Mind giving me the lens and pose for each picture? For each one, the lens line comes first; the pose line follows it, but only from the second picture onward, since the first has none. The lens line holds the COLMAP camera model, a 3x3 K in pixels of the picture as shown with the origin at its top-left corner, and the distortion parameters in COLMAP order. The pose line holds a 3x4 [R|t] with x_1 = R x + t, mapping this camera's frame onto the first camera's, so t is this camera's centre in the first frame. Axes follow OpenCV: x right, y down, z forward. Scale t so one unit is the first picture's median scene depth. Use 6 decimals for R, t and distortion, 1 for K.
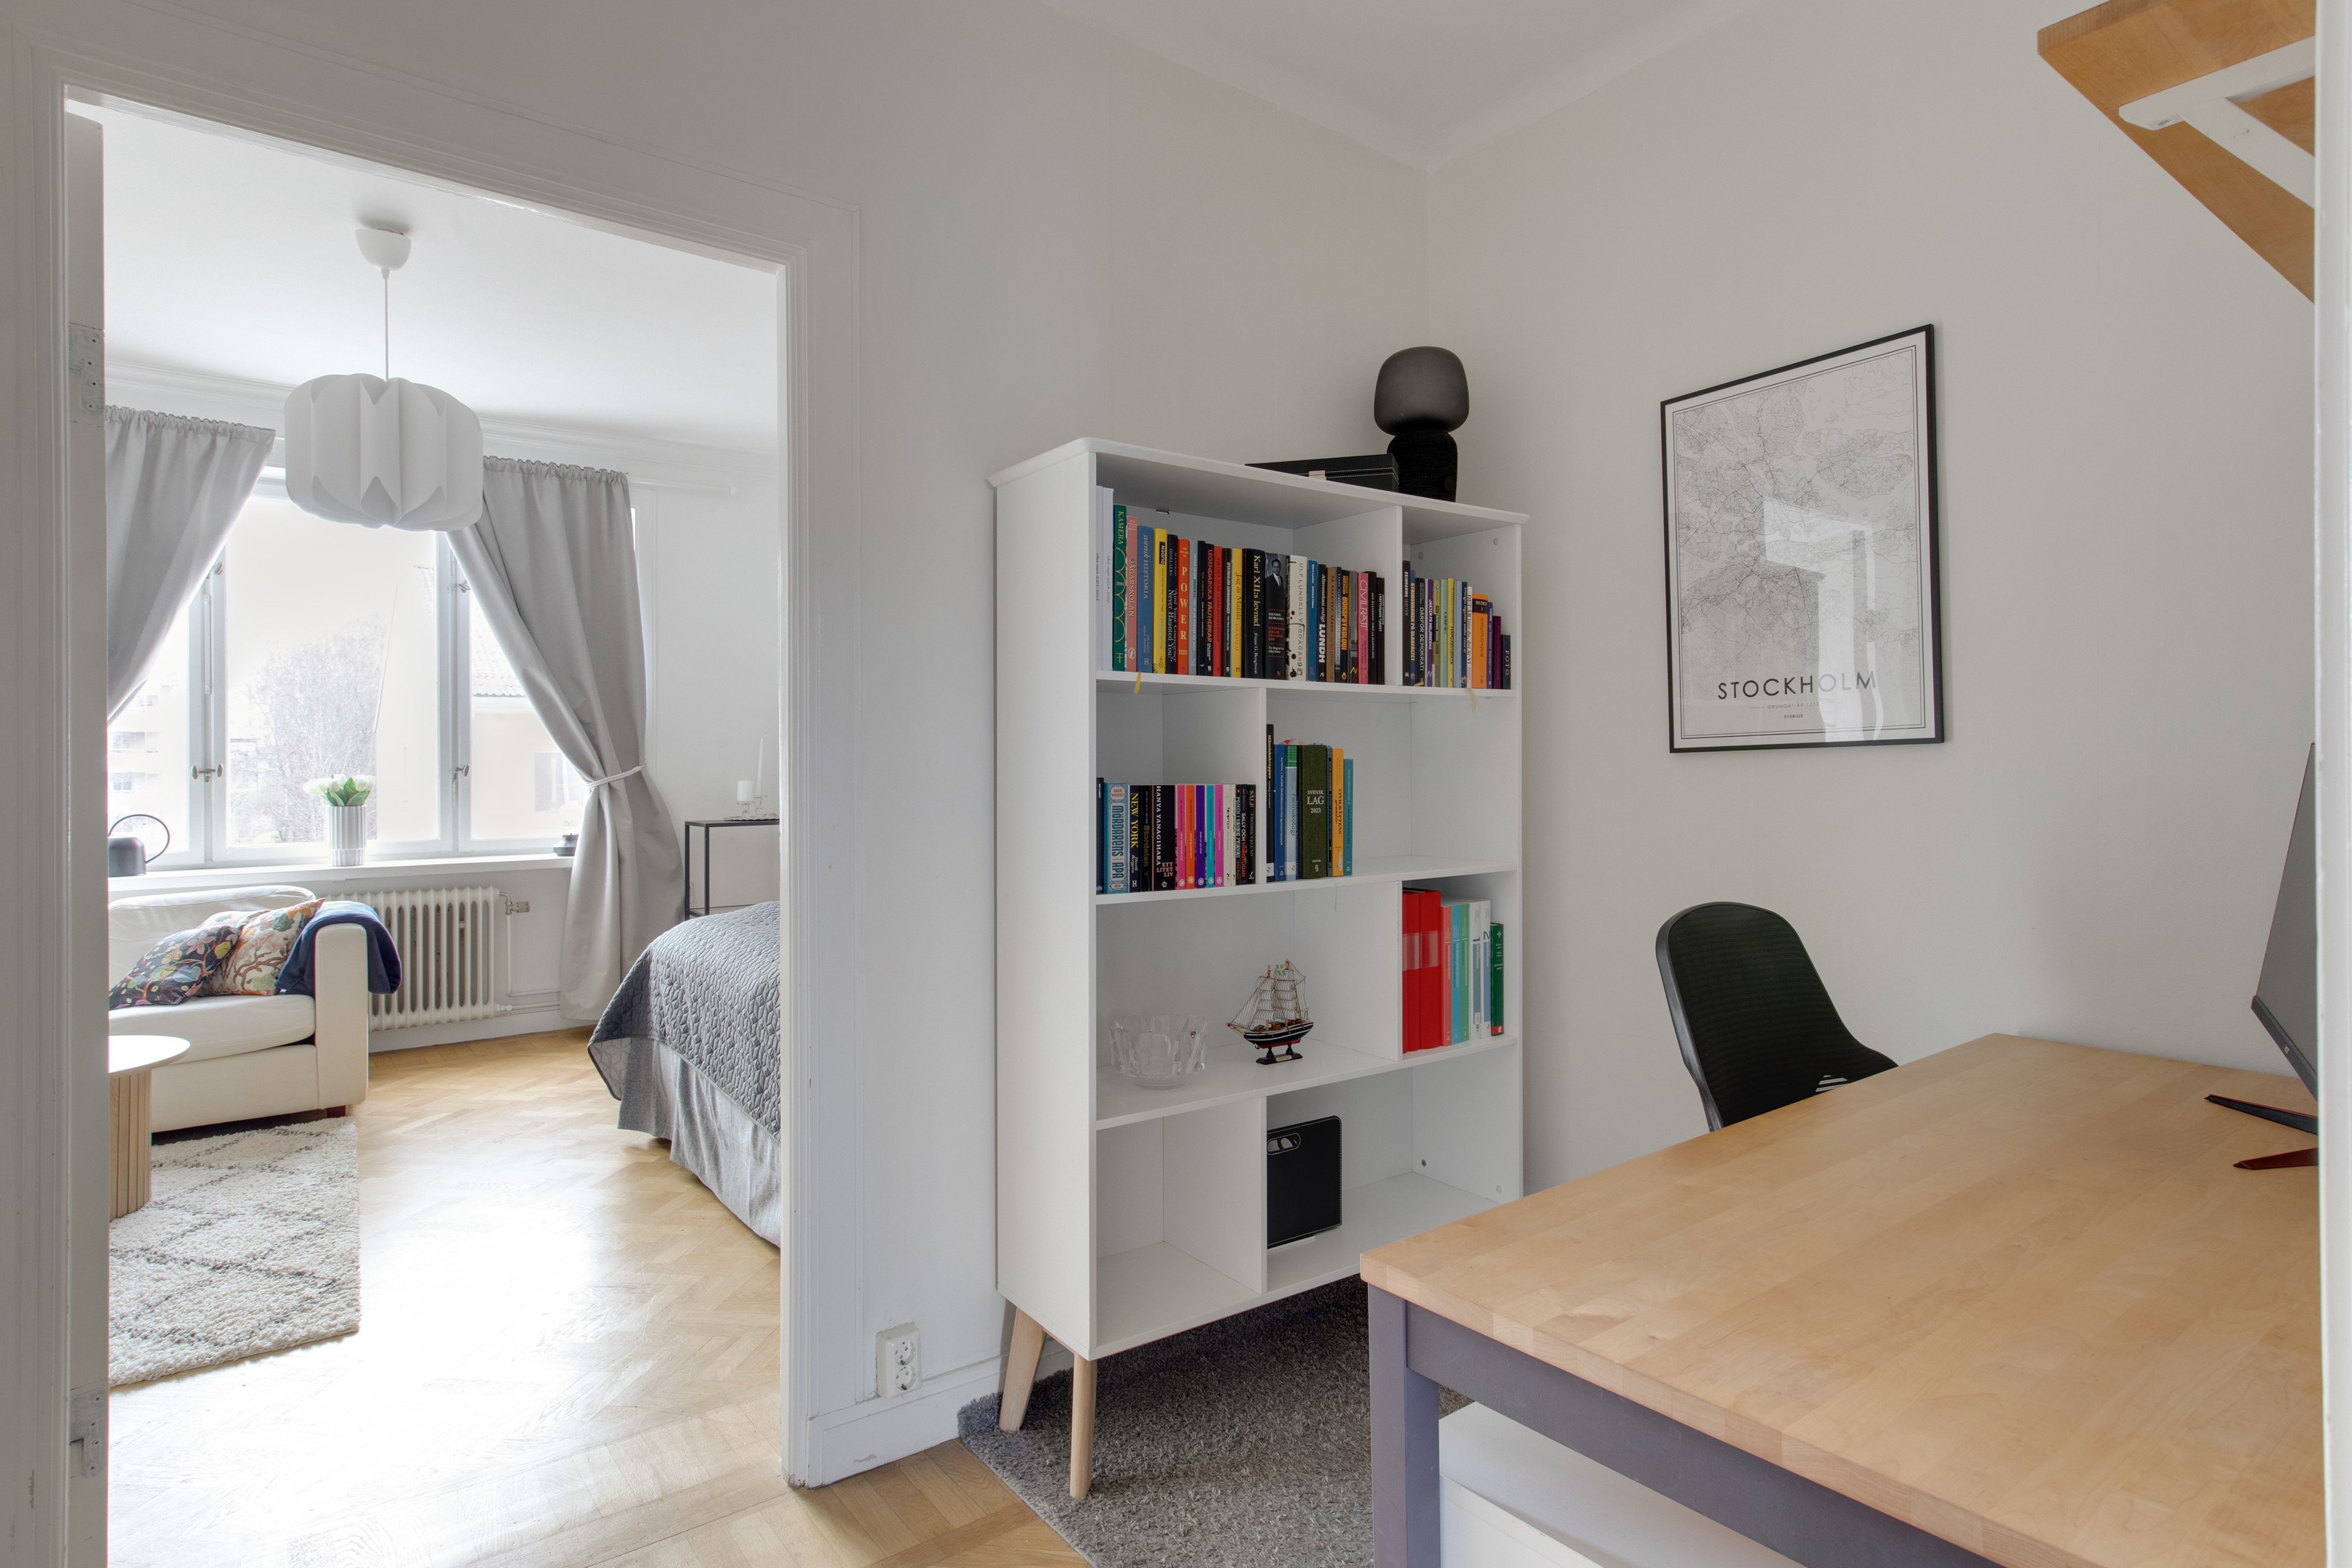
lens RADIAL K [[1239.8, 0, 1185.0], [0, 1239.8, 759.9], [0, 0, 1]] dist [0.007069, -0.000358]
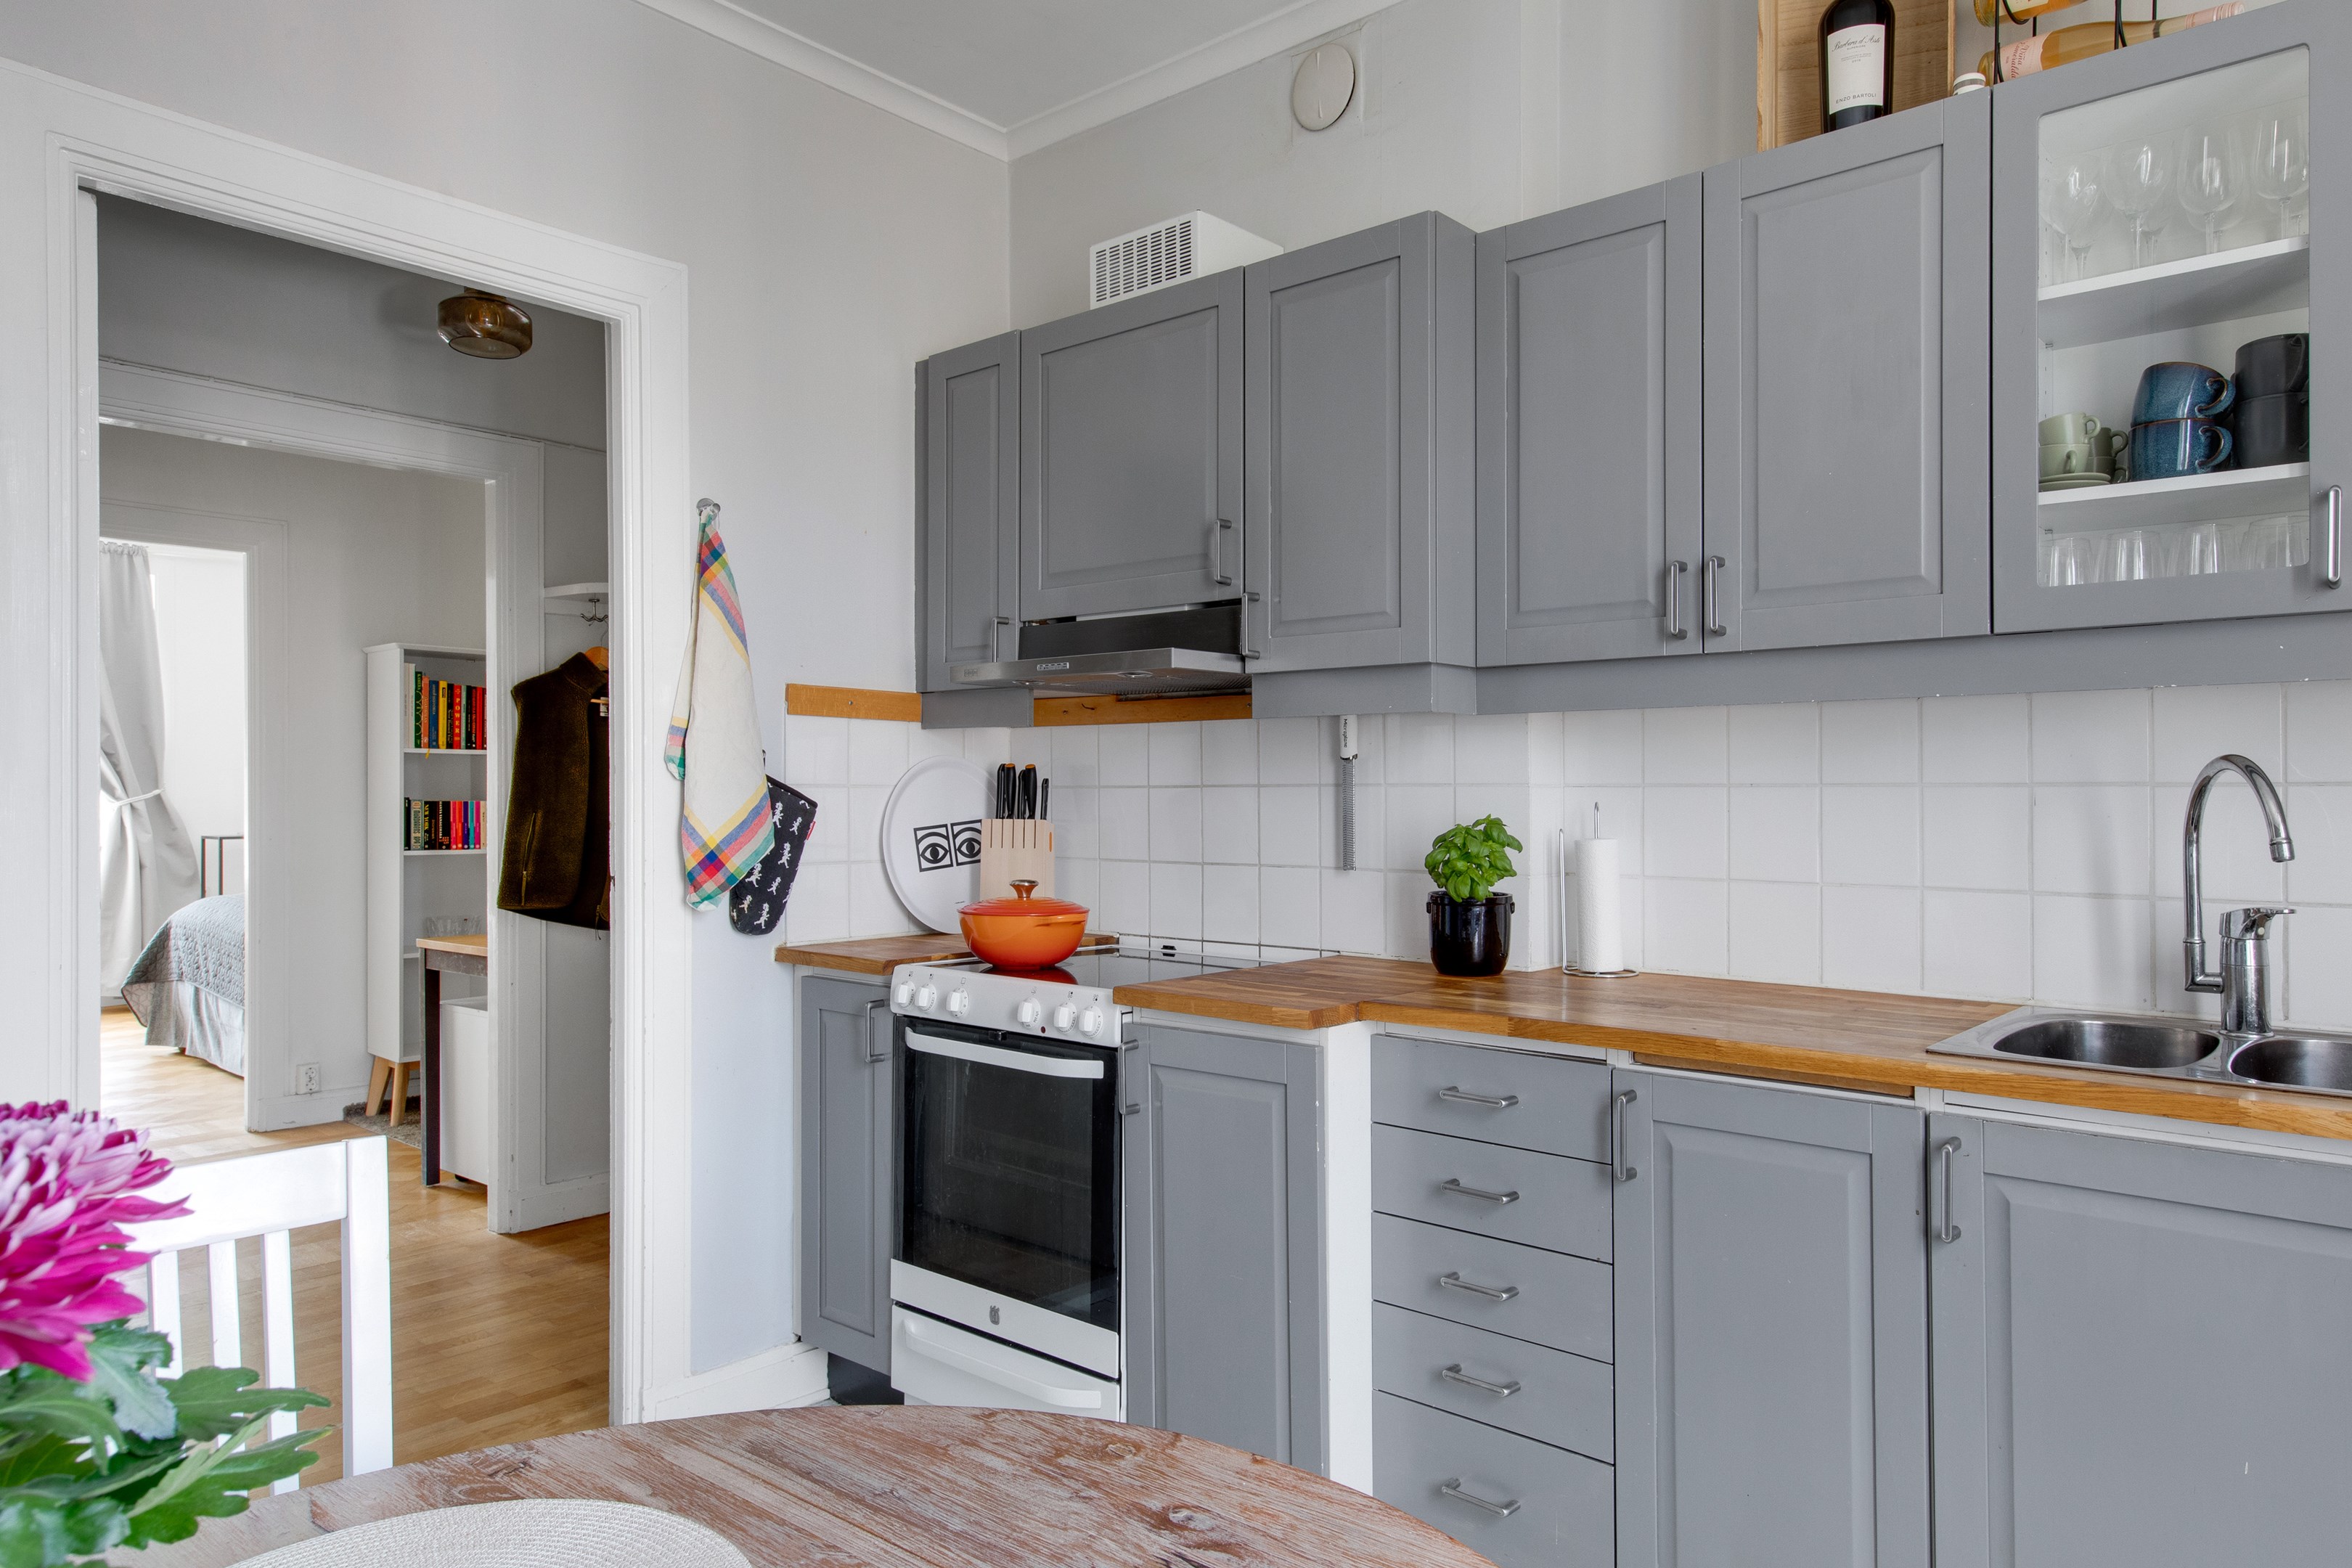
lens RADIAL K [[1517.6, 0, 1250.4], [0, 1517.6, 801.1], [0, 0, 1]] dist [0.004704, -0.006504]
pose [[0.976924, 0.004935, 0.213531, 0.443753], [-0.006964, 0.999937, 0.008752, -0.006916], [-0.213475, -0.010037, 0.976897, -1.052670]]
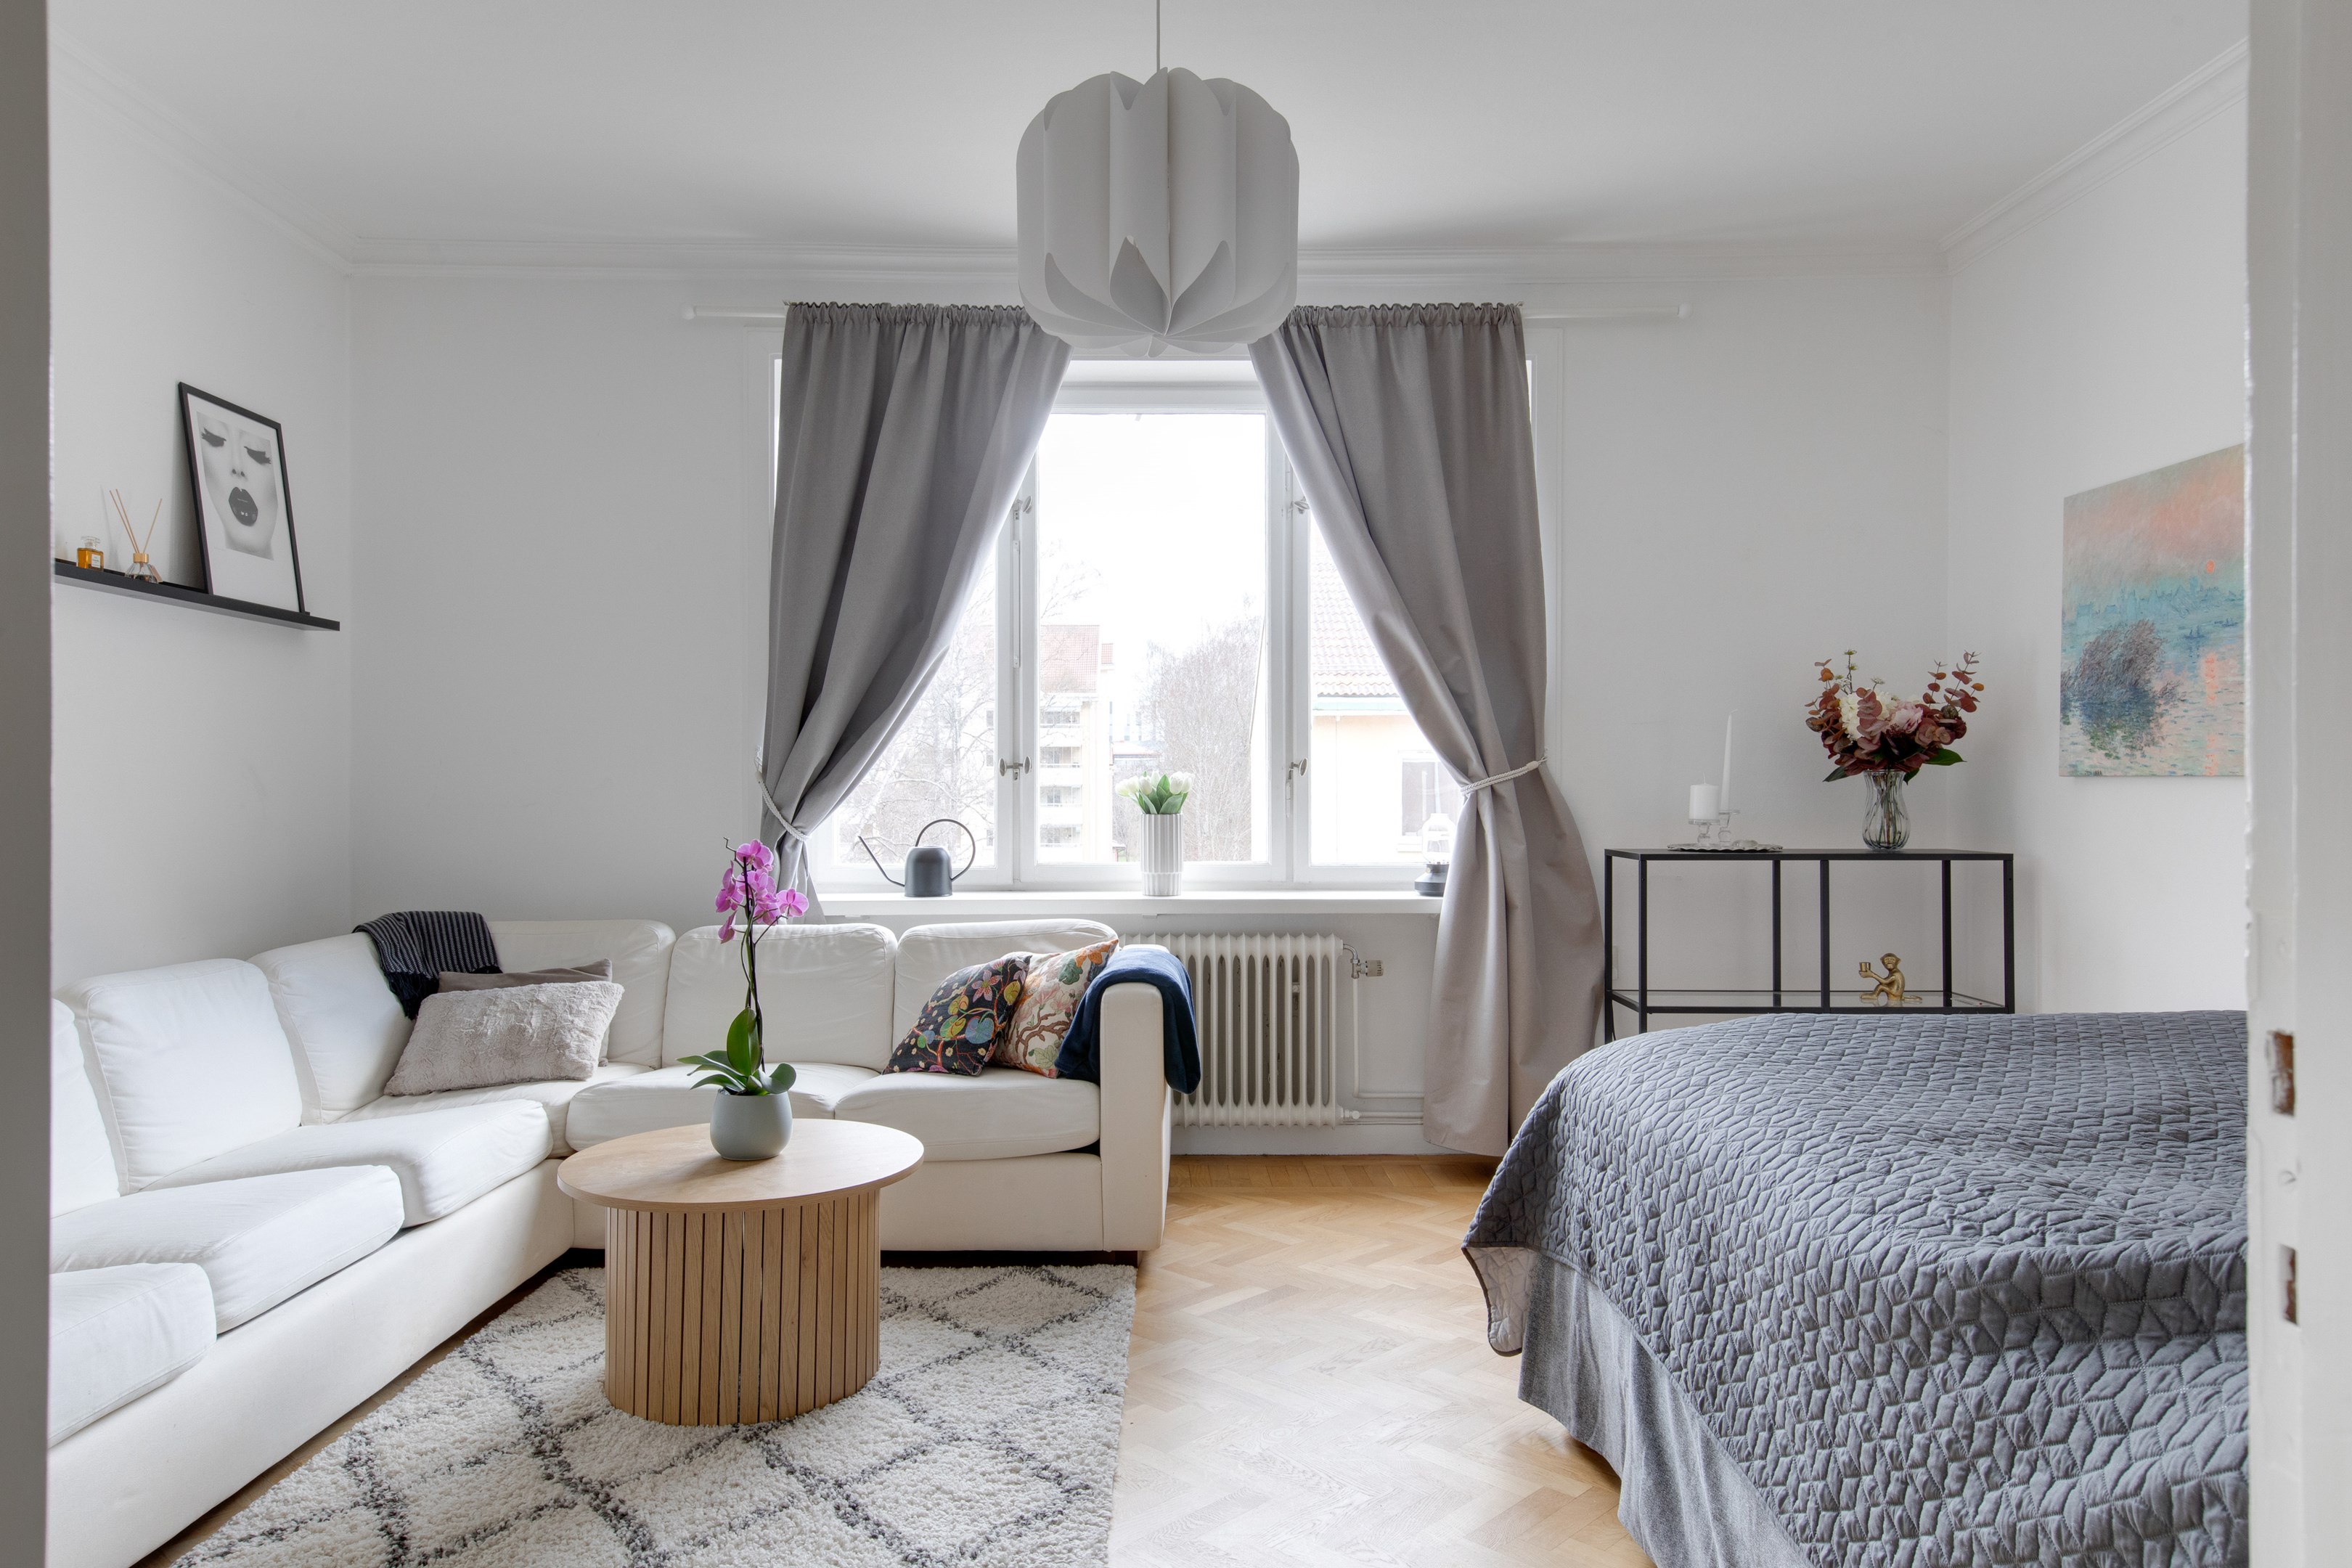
lens RADIAL K [[1530.0, 0, 1149.1], [0, 1530.0, 769.2], [0, 0, 1]] dist [0.033870, -0.002956]
pose [[0.795613, -0.000831, -0.605805, -0.187188], [-0.003097, 0.999980, -0.005440, 0.022331], [0.605798, 0.006205, 0.795594, 0.392128]]
